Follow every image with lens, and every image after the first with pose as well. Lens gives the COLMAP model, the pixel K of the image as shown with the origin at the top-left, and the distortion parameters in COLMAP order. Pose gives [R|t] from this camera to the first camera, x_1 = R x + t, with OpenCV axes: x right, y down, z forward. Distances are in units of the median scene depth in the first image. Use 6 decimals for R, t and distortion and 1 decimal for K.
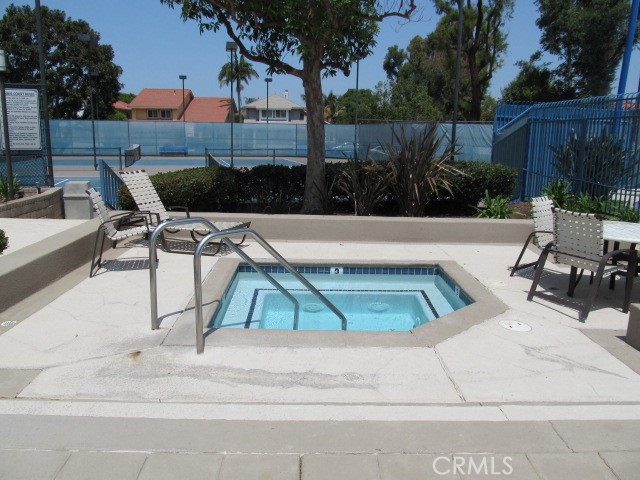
lens RADIAL K [[518.8, 0, 318.9], [0, 518.8, 238.9], [0, 0, 1]] dist [-0.066855, 0.024800]
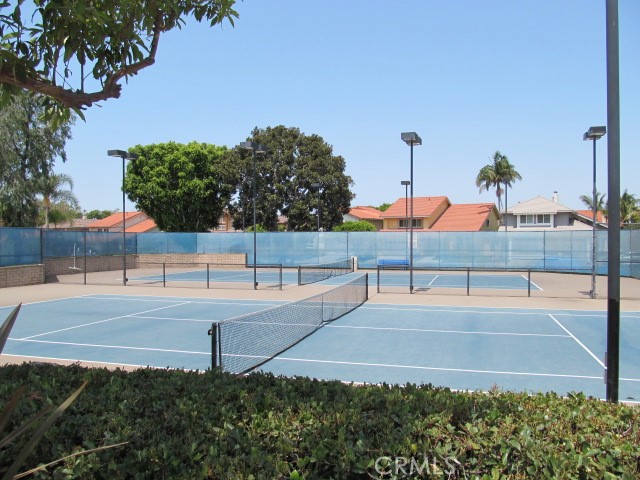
lens RADIAL K [[518.8, 0, 318.6], [0, 518.8, 238.1], [0, 0, 1]] dist [-0.066855, 0.024800]
pose [[0.851968, -0.019945, -0.523213, 0.050561], [-0.088064, 0.979580, -0.180741, -0.027276], [0.516134, 0.200062, 0.832815, 0.118221]]
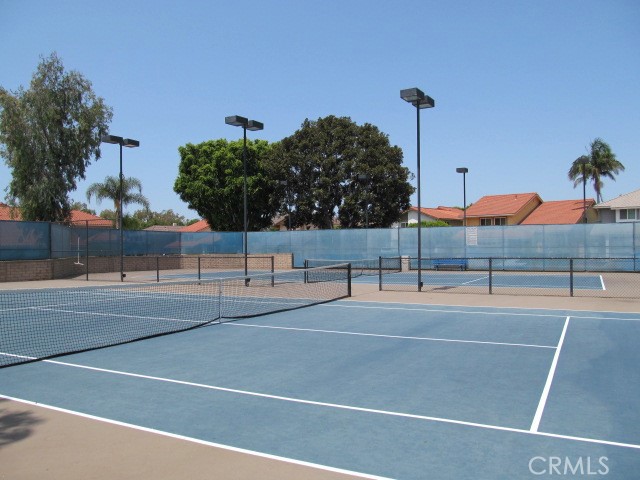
lens RADIAL K [[518.8, 0, 320.0], [0, 518.8, 245.4], [0, 0, 1]] dist [-0.066855, 0.024800]
pose [[0.730479, -0.026722, -0.682412, 0.071262], [-0.116100, 0.979830, -0.162645, -0.031606], [0.672995, 0.198036, 0.712643, 0.201764]]
